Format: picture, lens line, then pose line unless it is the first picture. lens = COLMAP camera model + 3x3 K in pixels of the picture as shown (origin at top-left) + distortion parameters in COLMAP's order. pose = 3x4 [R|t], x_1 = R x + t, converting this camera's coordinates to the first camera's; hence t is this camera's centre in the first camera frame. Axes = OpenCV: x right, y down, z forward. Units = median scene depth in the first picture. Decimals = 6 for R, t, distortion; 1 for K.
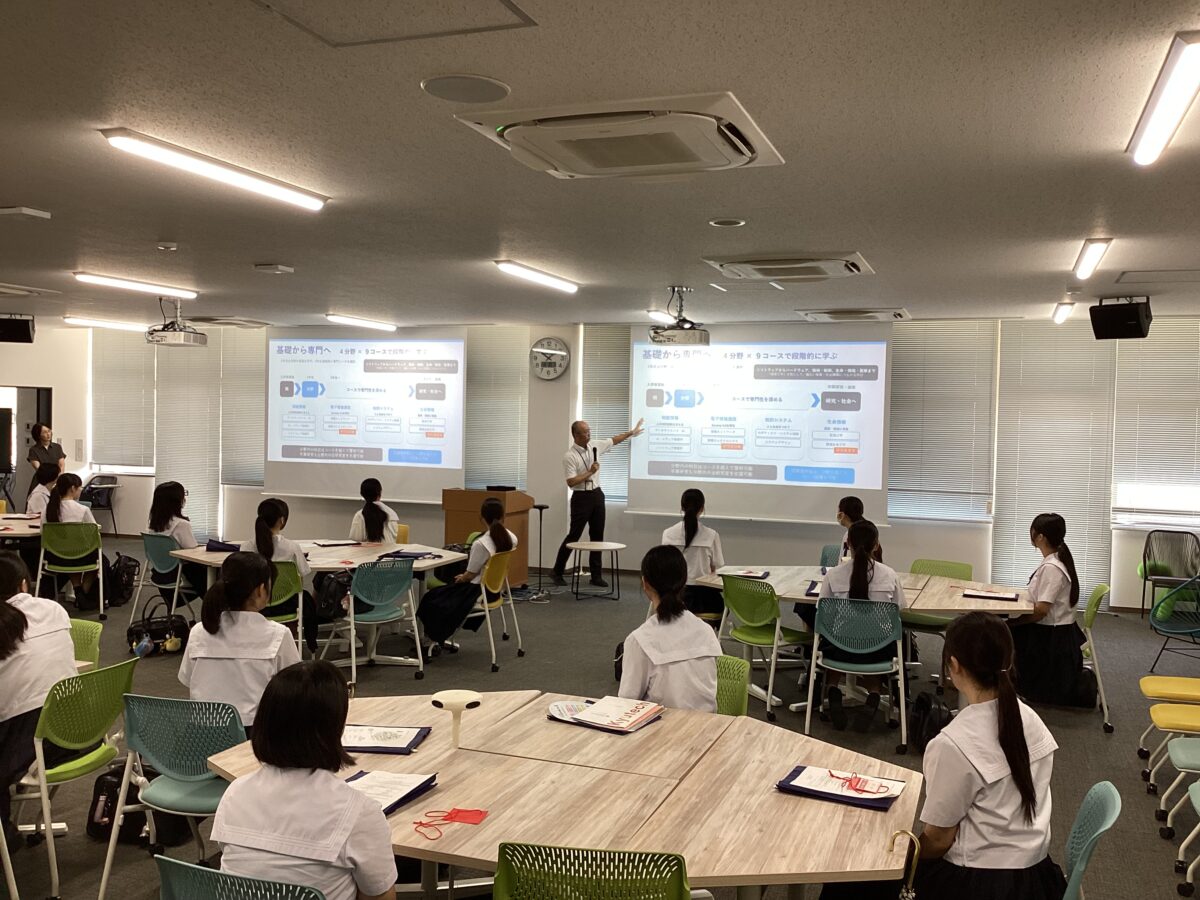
lens RADIAL K [[1081.5, 0, 600.0], [0, 1081.5, 450.0], [0, 0, 1]] dist [0.134689, -0.287521]
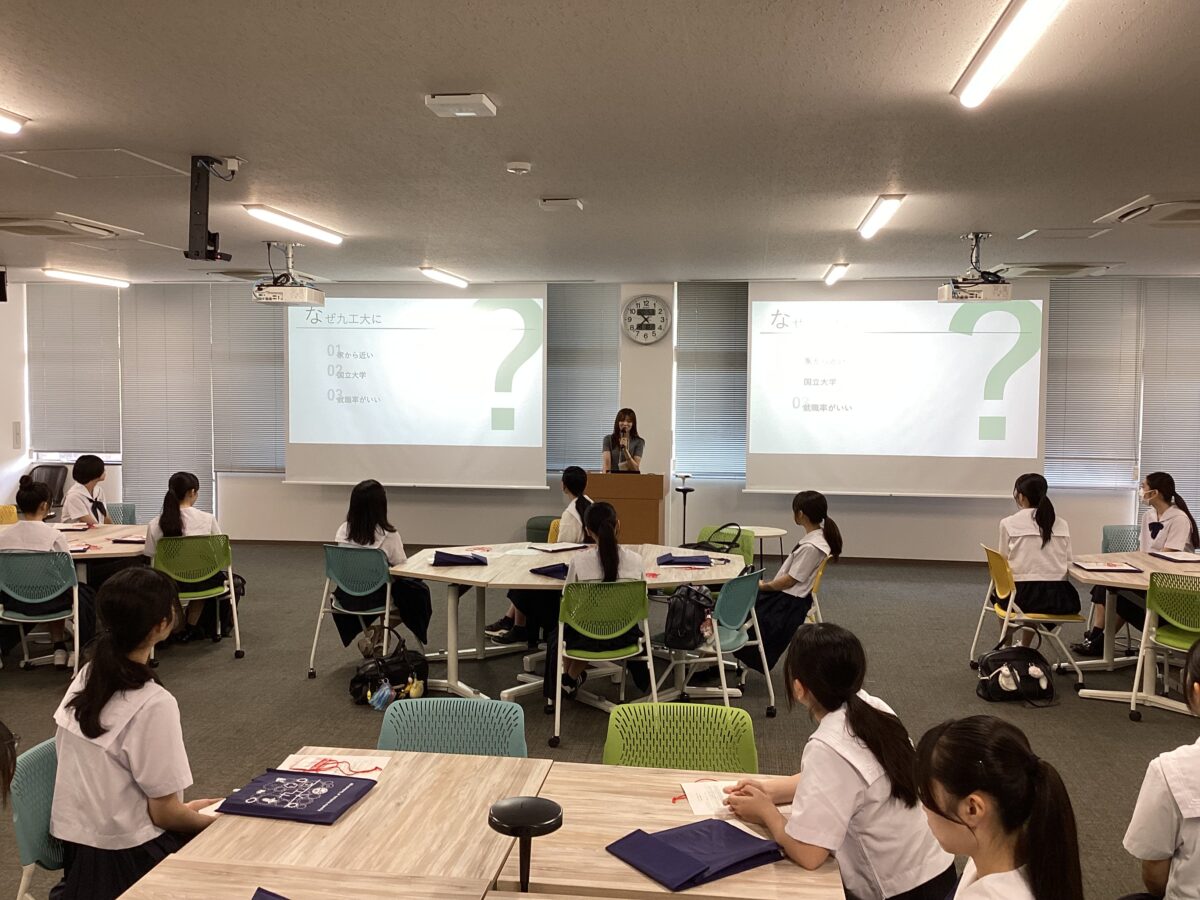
lens RADIAL K [[1081.5, 0, 600.0], [0, 1081.5, 450.0], [0, 0, 1]] dist [0.134689, -0.287521]
pose [[0.977697, -0.027305, 0.208240, -0.422075], [0.020215, 0.999144, 0.036098, -0.017850], [-0.209047, -0.031083, 0.977411, 0.225178]]
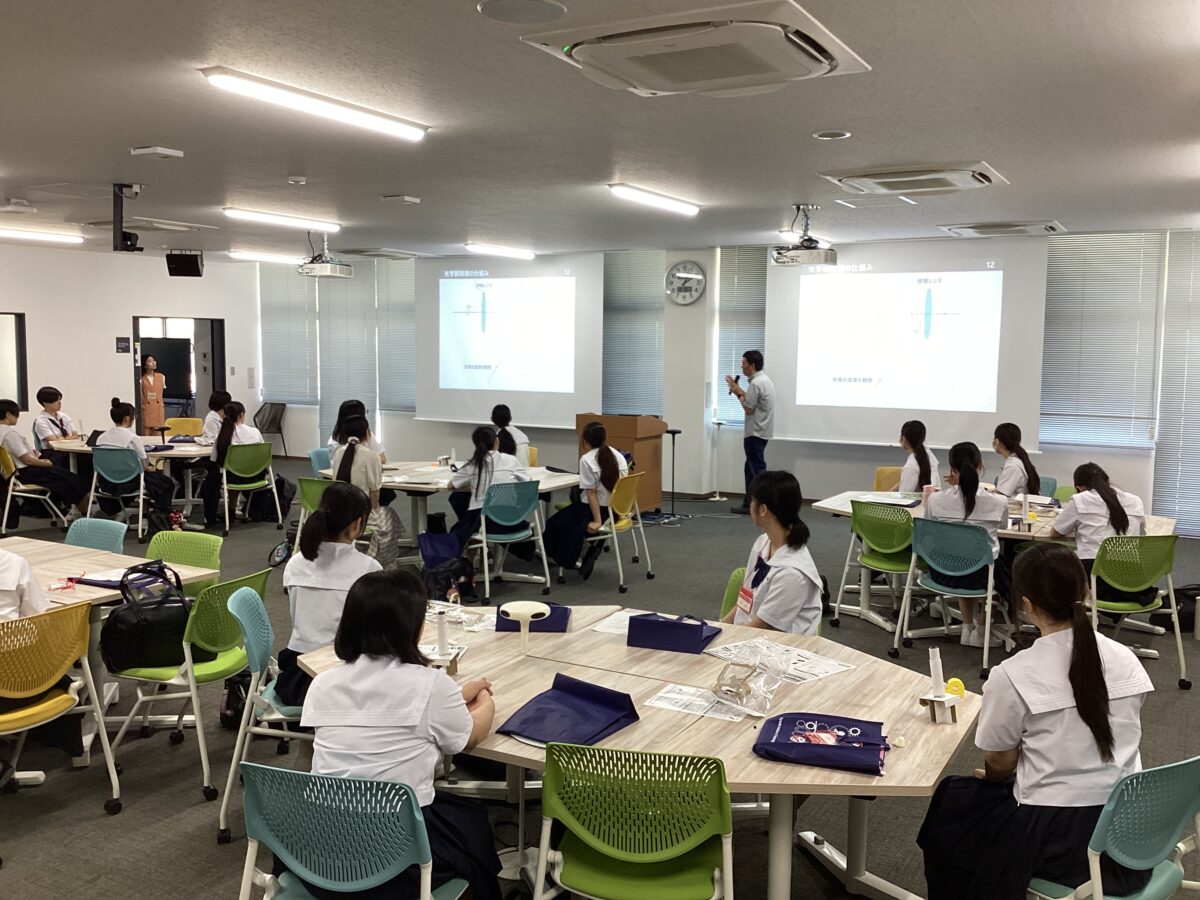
lens RADIAL K [[1081.5, 0, 600.0], [0, 1081.5, 450.0], [0, 0, 1]] dist [0.134689, -0.287521]
pose [[0.988312, 0.004852, -0.152365, 0.044324], [0.005304, 0.997793, 0.066182, 0.002996], [0.152350, -0.066217, 0.986106, -0.003935]]
